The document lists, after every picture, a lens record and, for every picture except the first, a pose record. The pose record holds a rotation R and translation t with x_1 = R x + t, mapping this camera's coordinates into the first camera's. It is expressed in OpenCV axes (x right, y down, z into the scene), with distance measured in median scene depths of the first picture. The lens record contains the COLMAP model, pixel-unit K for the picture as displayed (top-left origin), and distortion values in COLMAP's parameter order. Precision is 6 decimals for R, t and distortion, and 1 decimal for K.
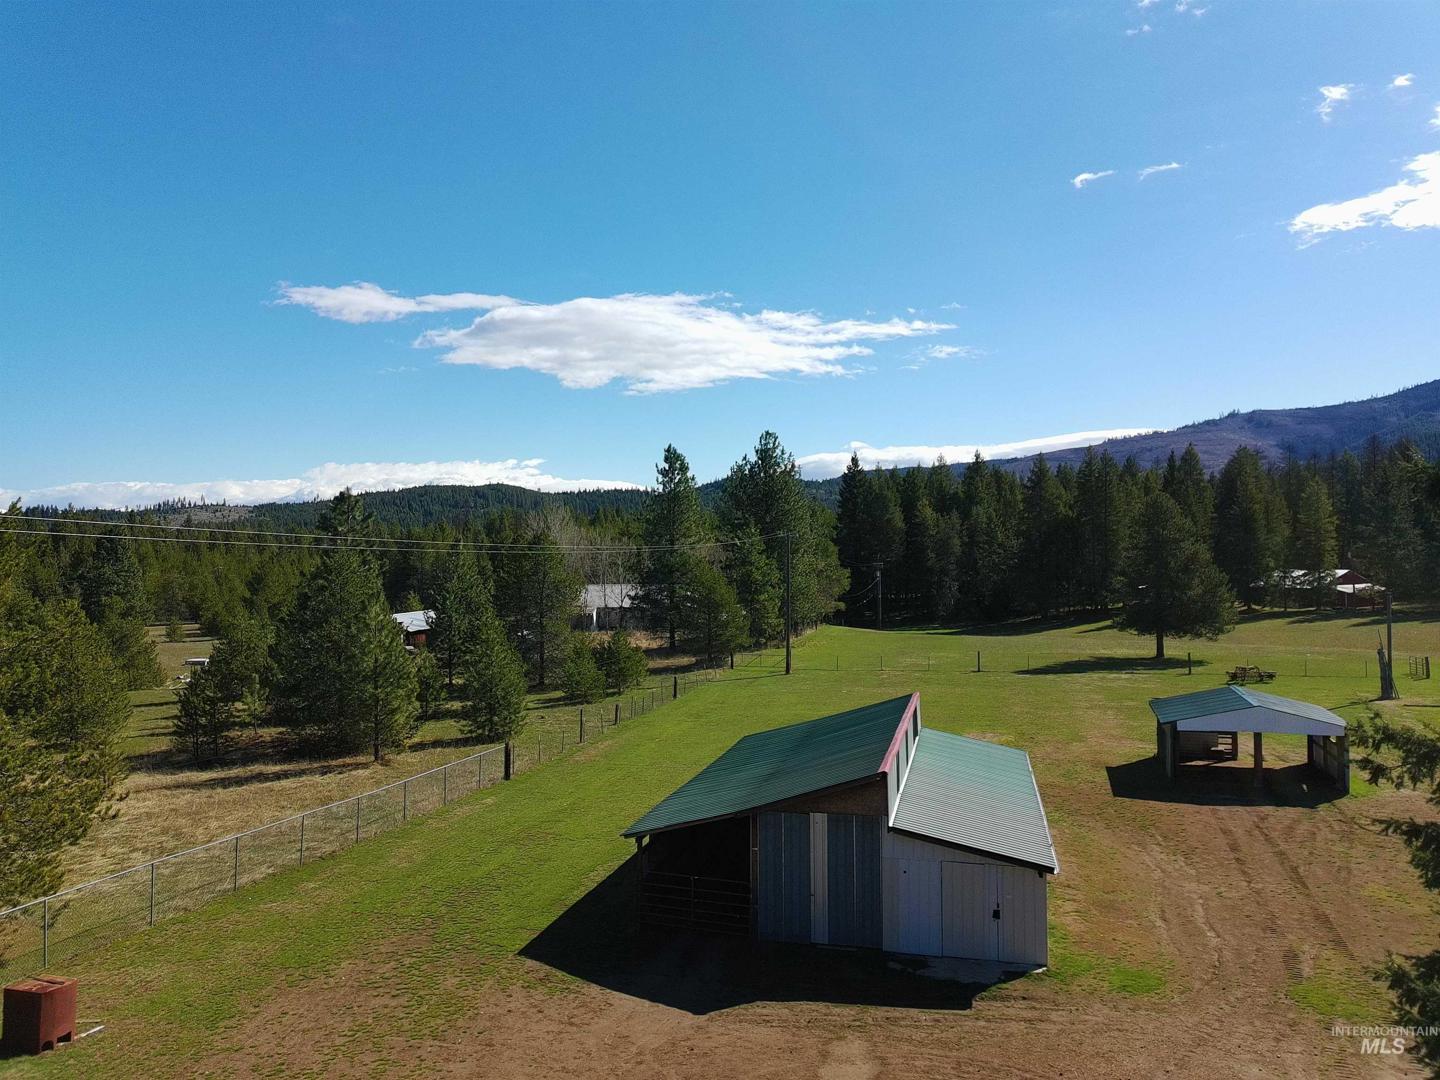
lens RADIAL K [[1066.7, 0, 716.4], [0, 1066.7, 542.2], [0, 0, 1]] dist [0.073008, -0.079086]
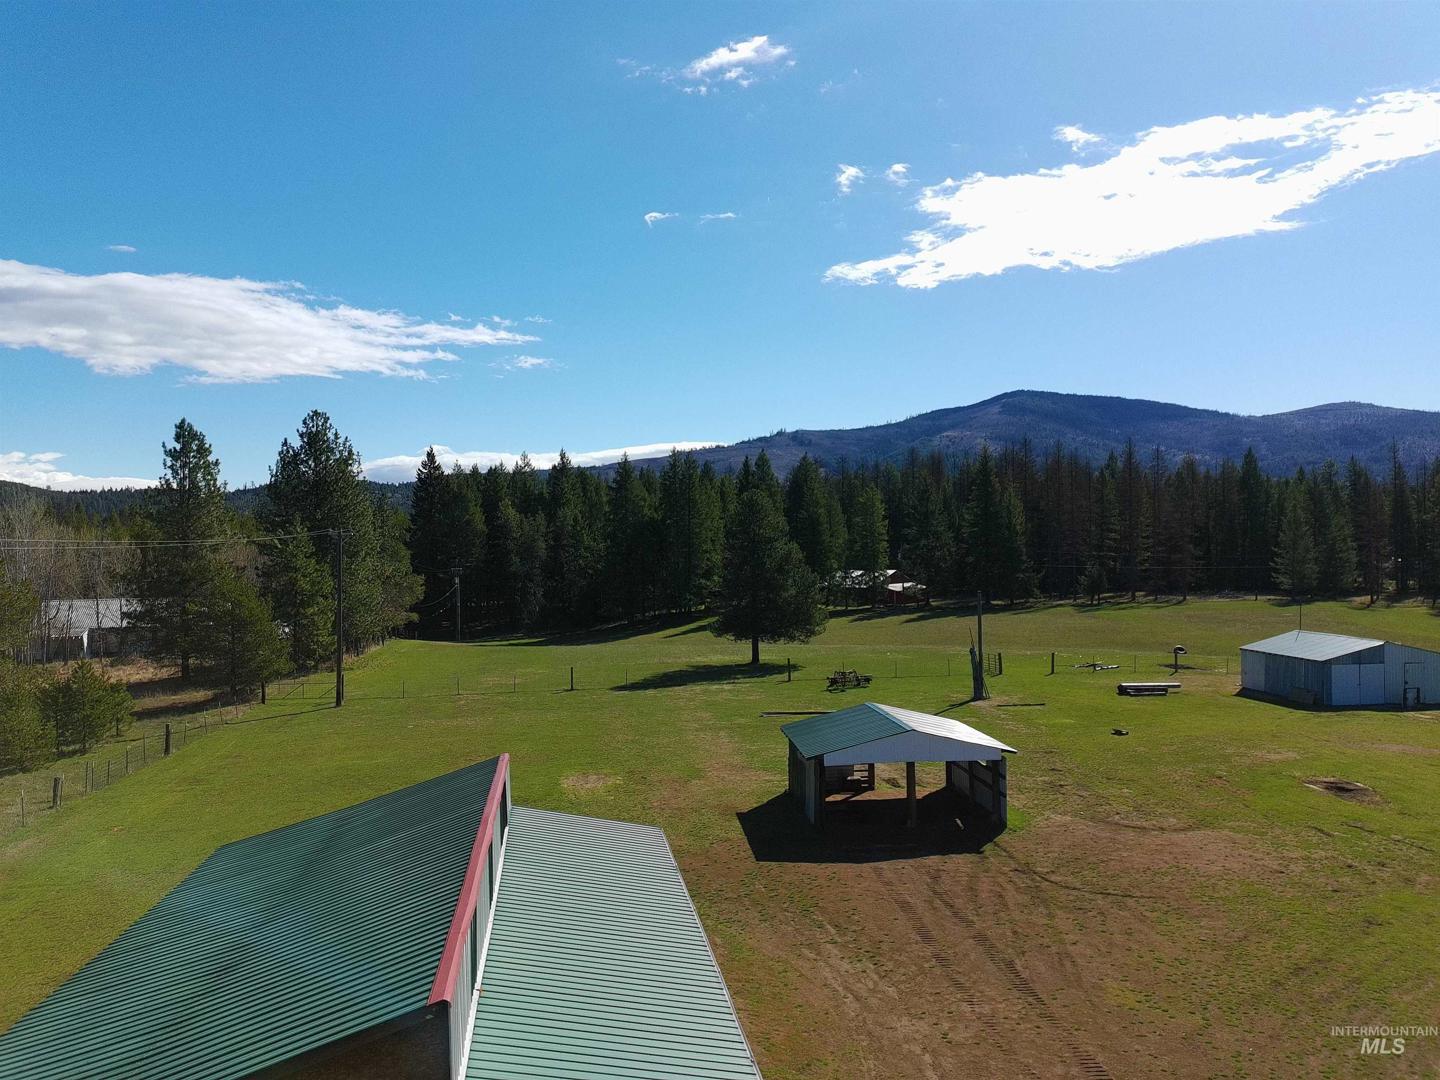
lens RADIAL K [[1066.7, 0, 716.4], [0, 1066.7, 542.2], [0, 0, 1]] dist [0.073008, -0.079086]
pose [[0.926275, -0.000559, 0.376847, 0.021923], [0.002720, 0.999983, -0.005204, 0.004597], [-0.376837, 0.005845, 0.926261, 0.126328]]
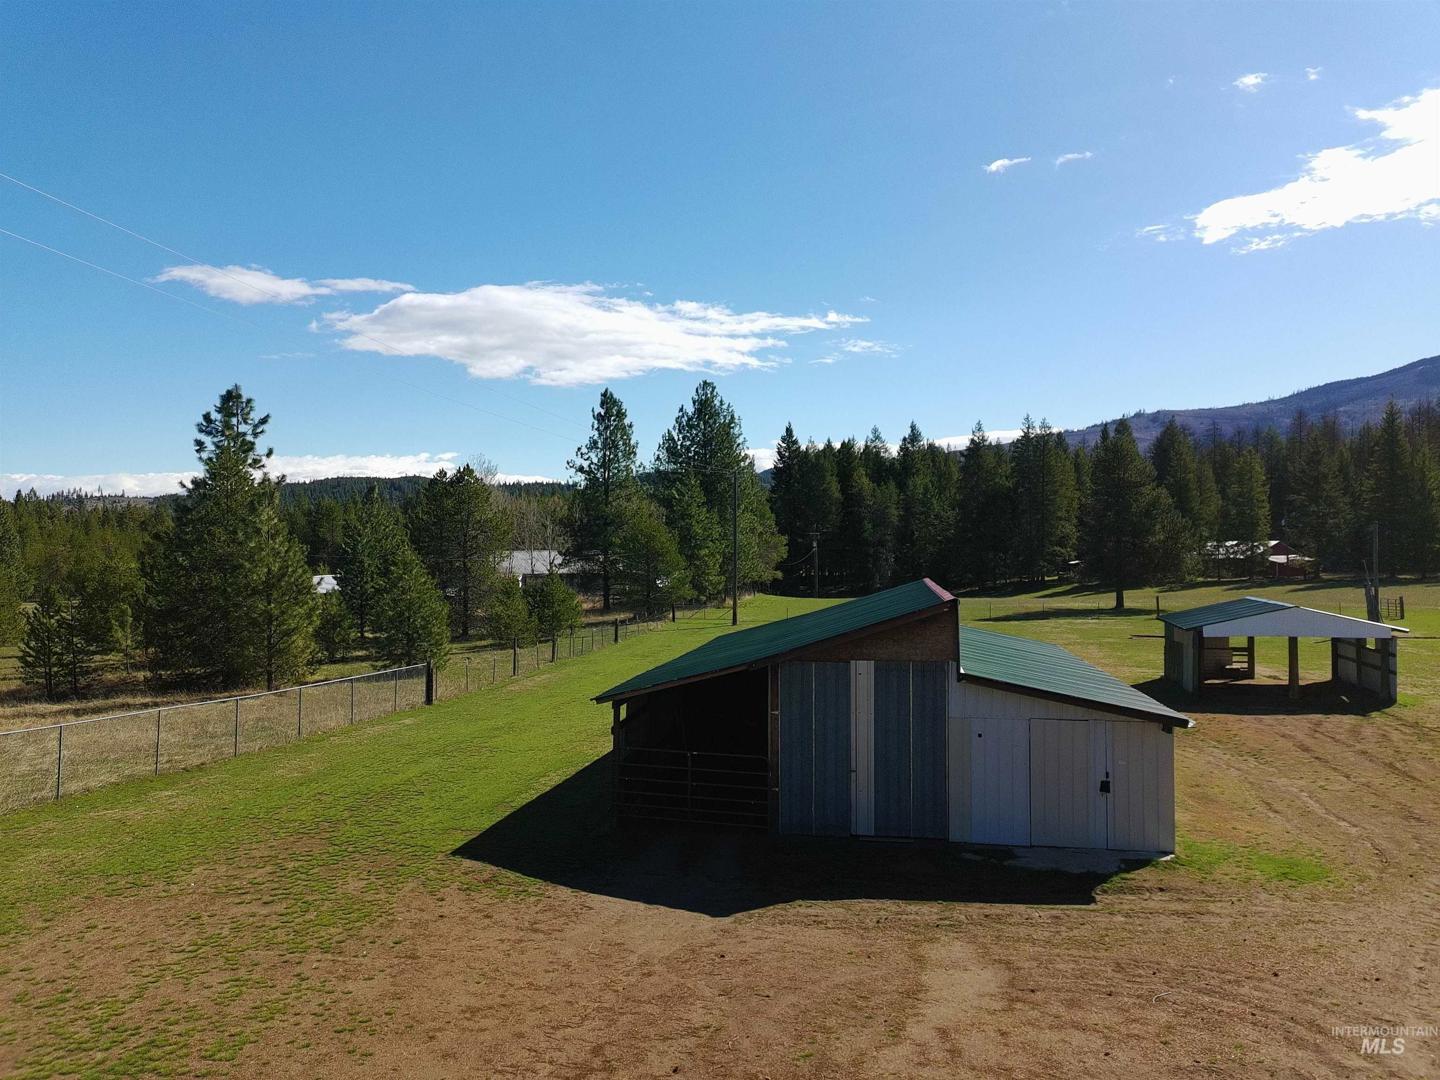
lens RADIAL K [[1066.7, 0, 716.4], [0, 1066.7, 542.2], [0, 0, 1]] dist [0.073008, -0.079086]
pose [[0.997314, 0.001842, 0.073221, -0.014816], [-0.002112, 0.999991, 0.003613, 0.041760], [-0.073214, -0.003758, 0.997309, 0.066930]]
